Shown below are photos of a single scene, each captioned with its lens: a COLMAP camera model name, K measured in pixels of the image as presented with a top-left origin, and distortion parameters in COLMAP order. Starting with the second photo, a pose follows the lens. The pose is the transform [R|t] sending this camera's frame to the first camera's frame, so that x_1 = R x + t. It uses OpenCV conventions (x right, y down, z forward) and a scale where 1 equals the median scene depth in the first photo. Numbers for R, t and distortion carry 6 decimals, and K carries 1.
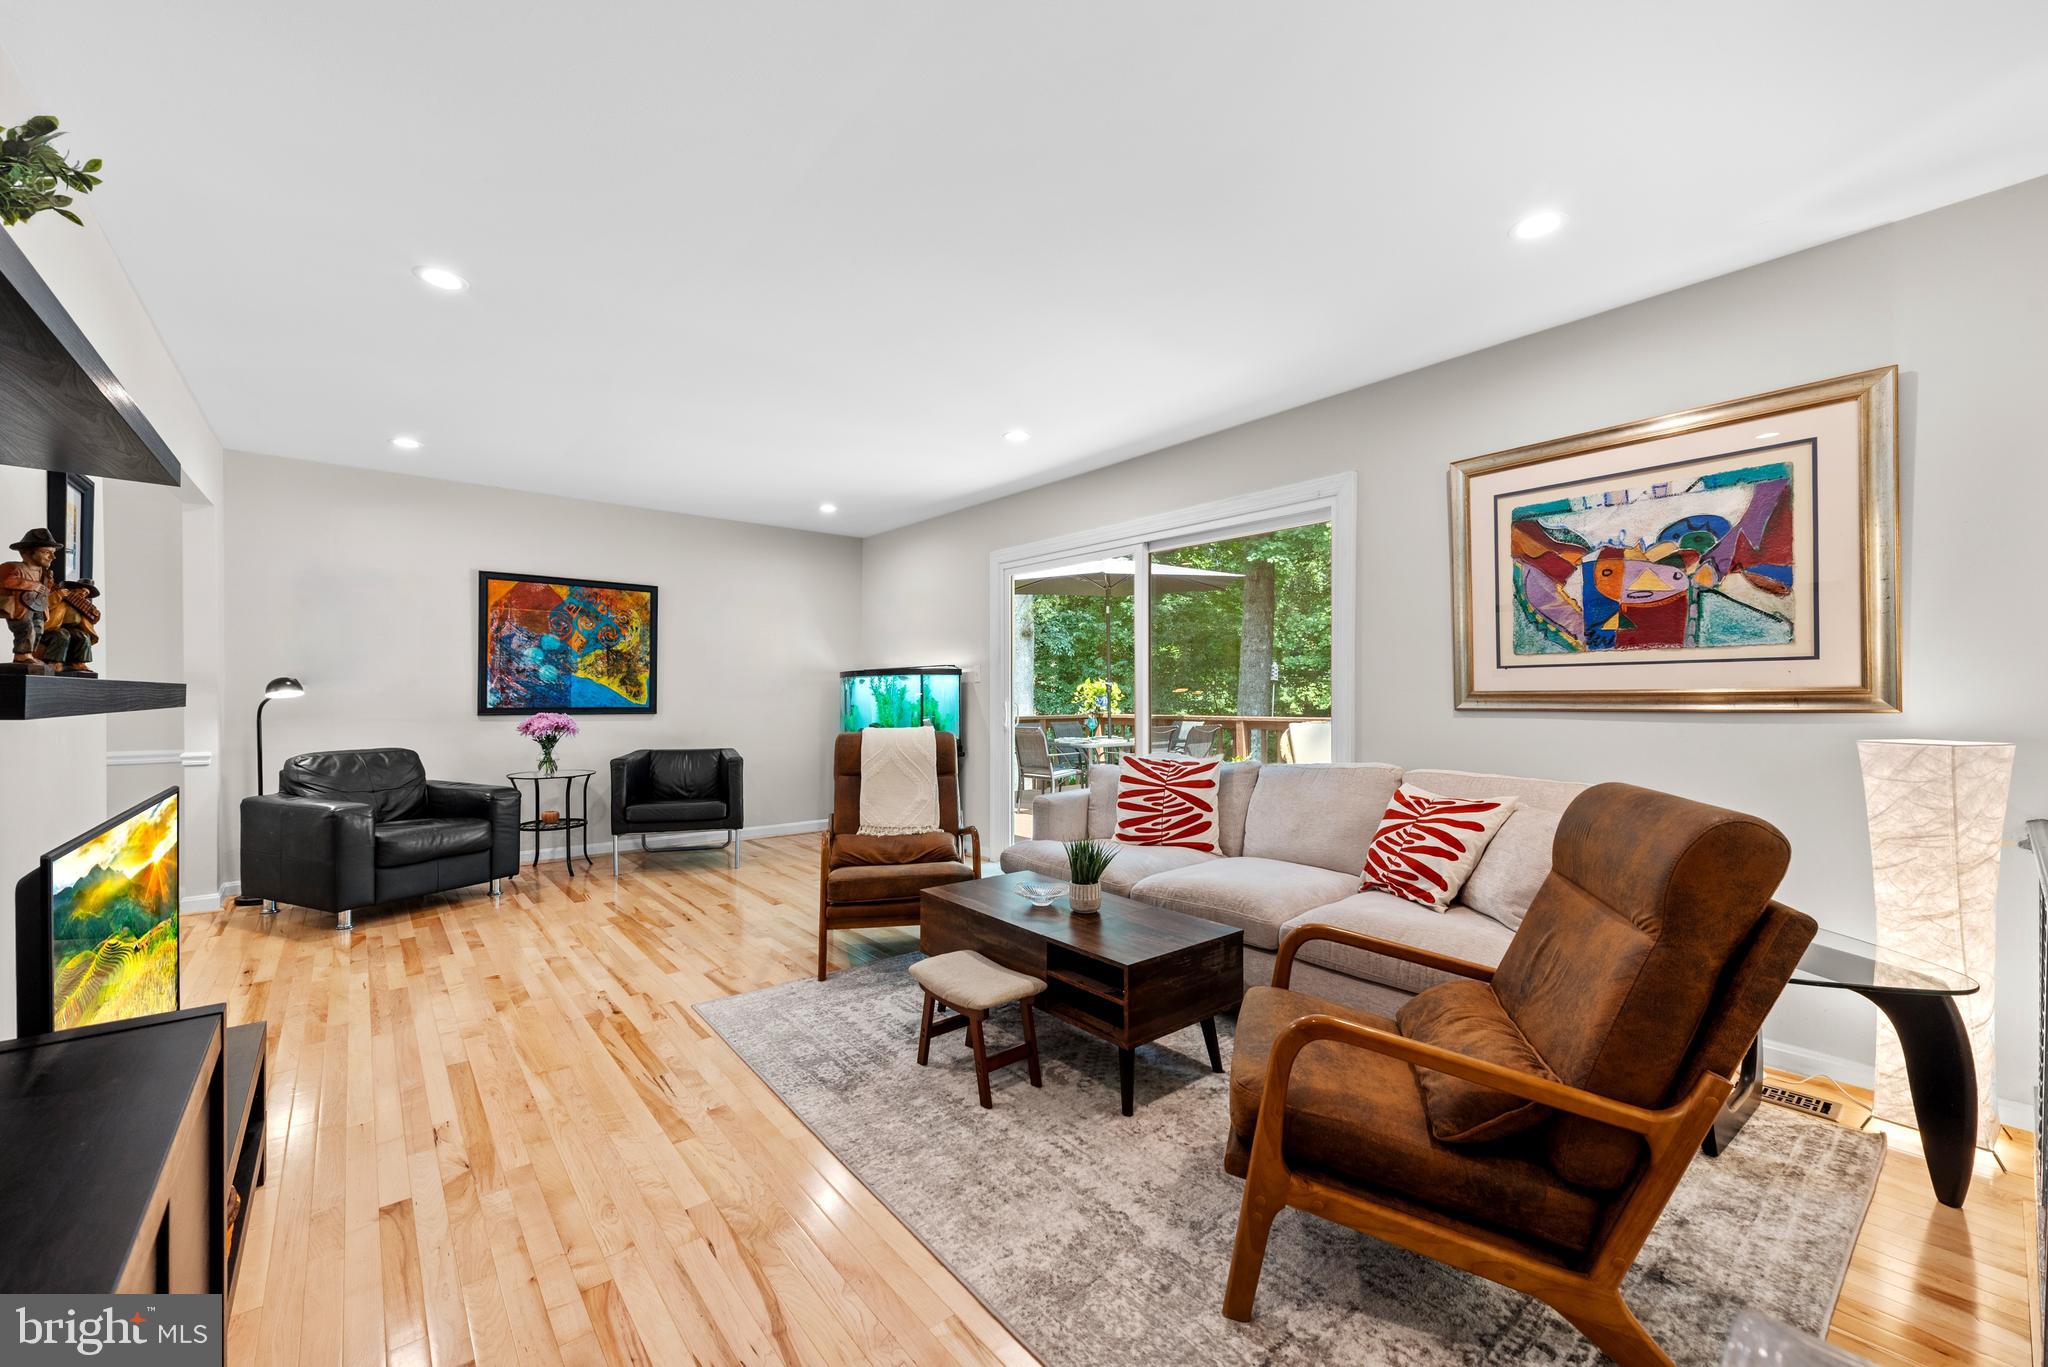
lens RADIAL K [[802.0, 0, 1006.6], [0, 802.0, 691.5], [0, 0, 1]] dist [0.003027, -0.000976]
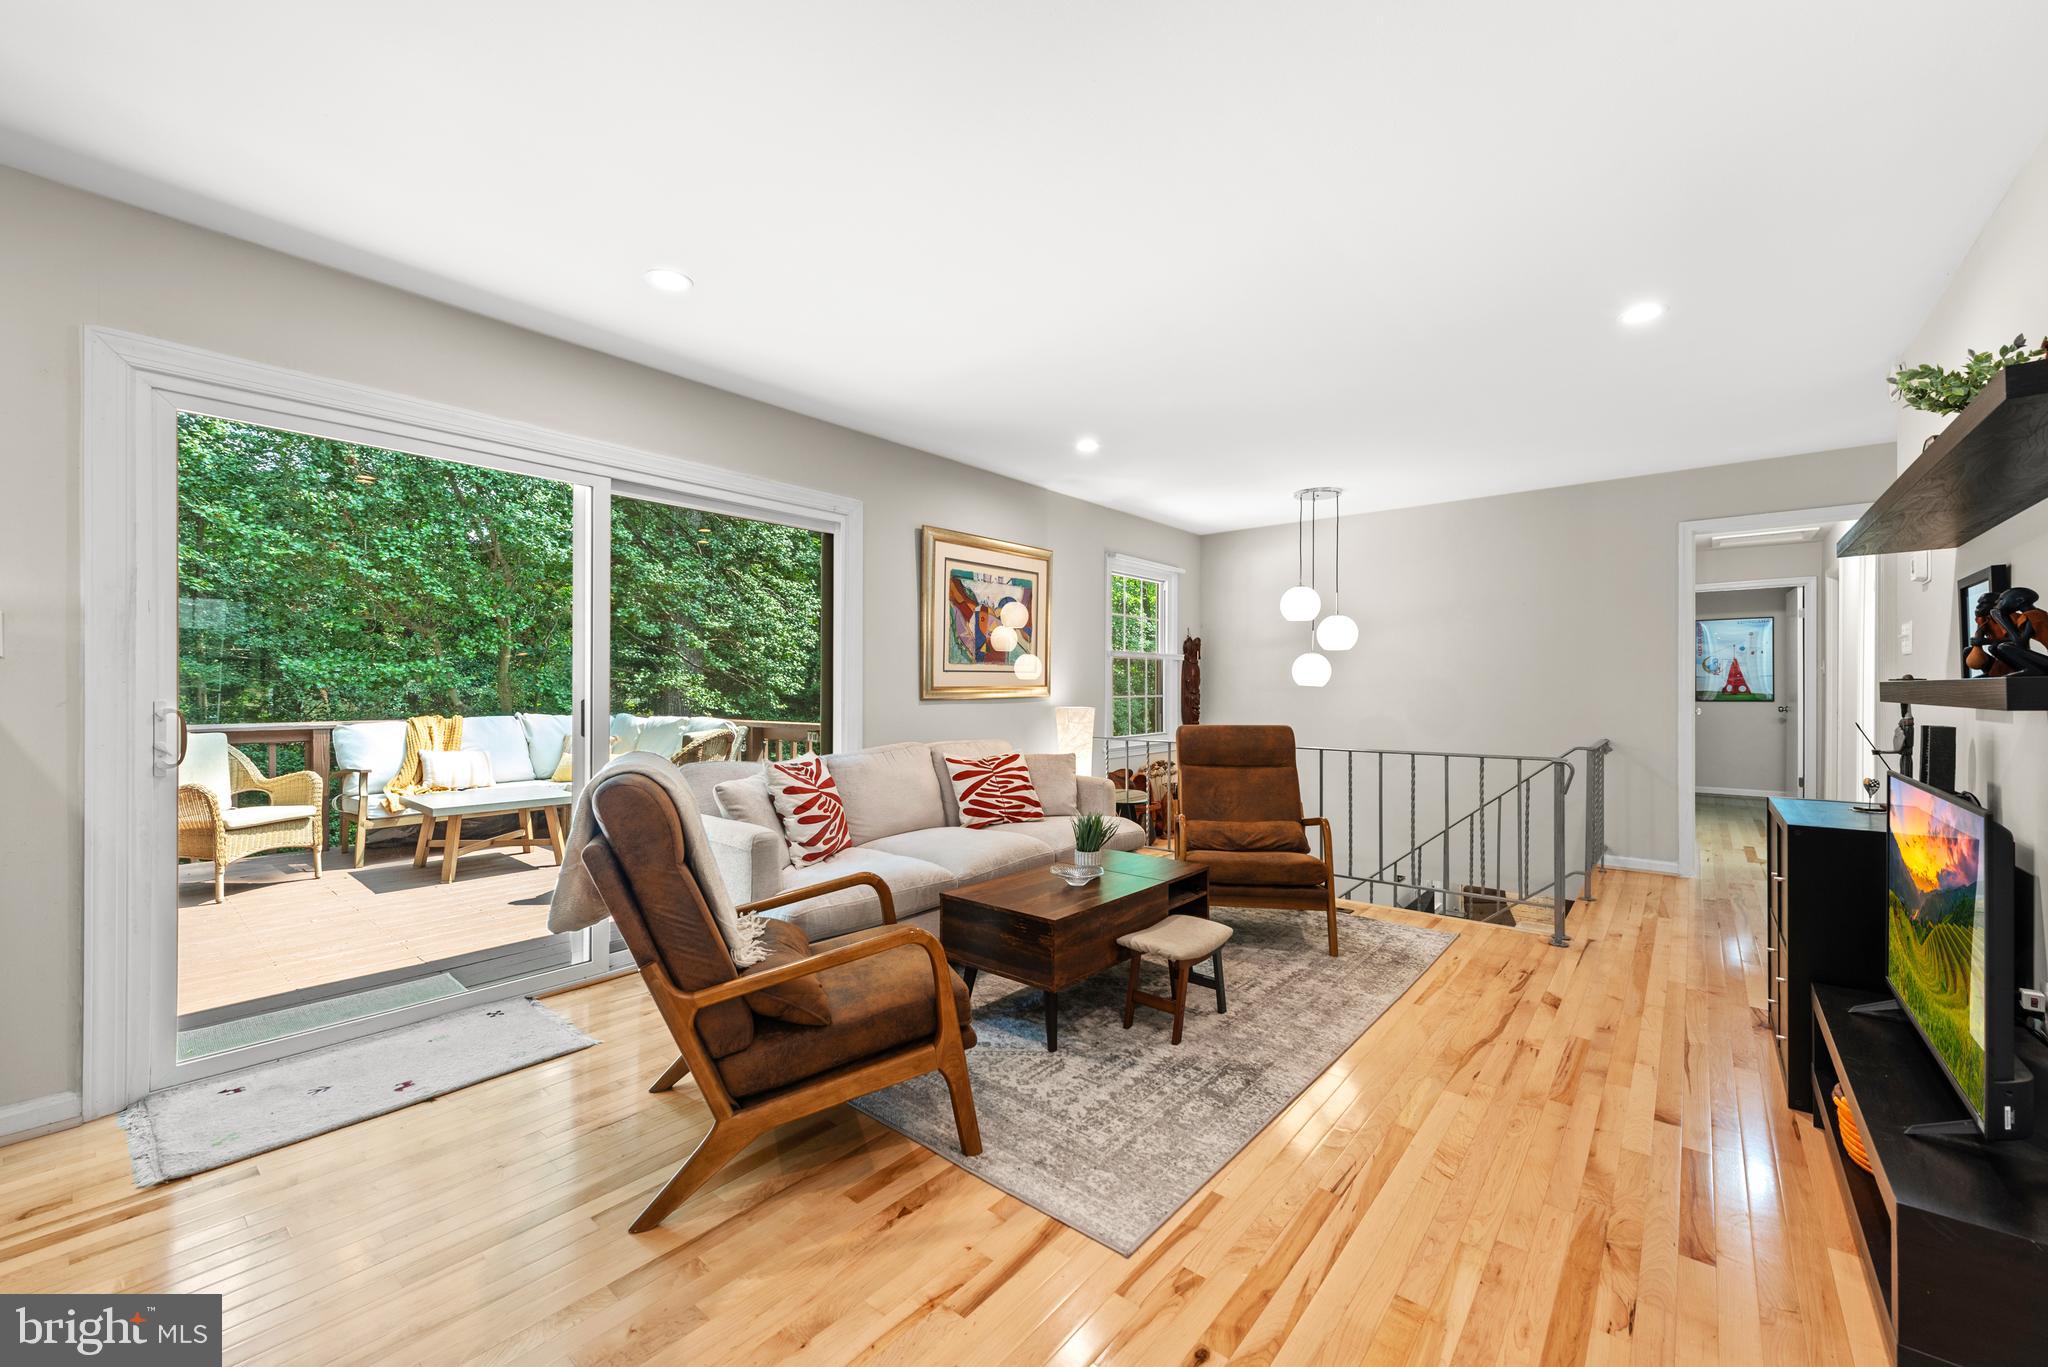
lens RADIAL K [[802.0, 0, 1018.3], [0, 802.0, 681.5], [0, 0, 1]] dist [0.003027, -0.000976]
pose [[-0.189093, 0.003939, 0.981951, -1.012337], [-0.003020, 0.999985, -0.004593, -0.004443], [-0.981955, -0.003834, -0.189078, 1.291567]]
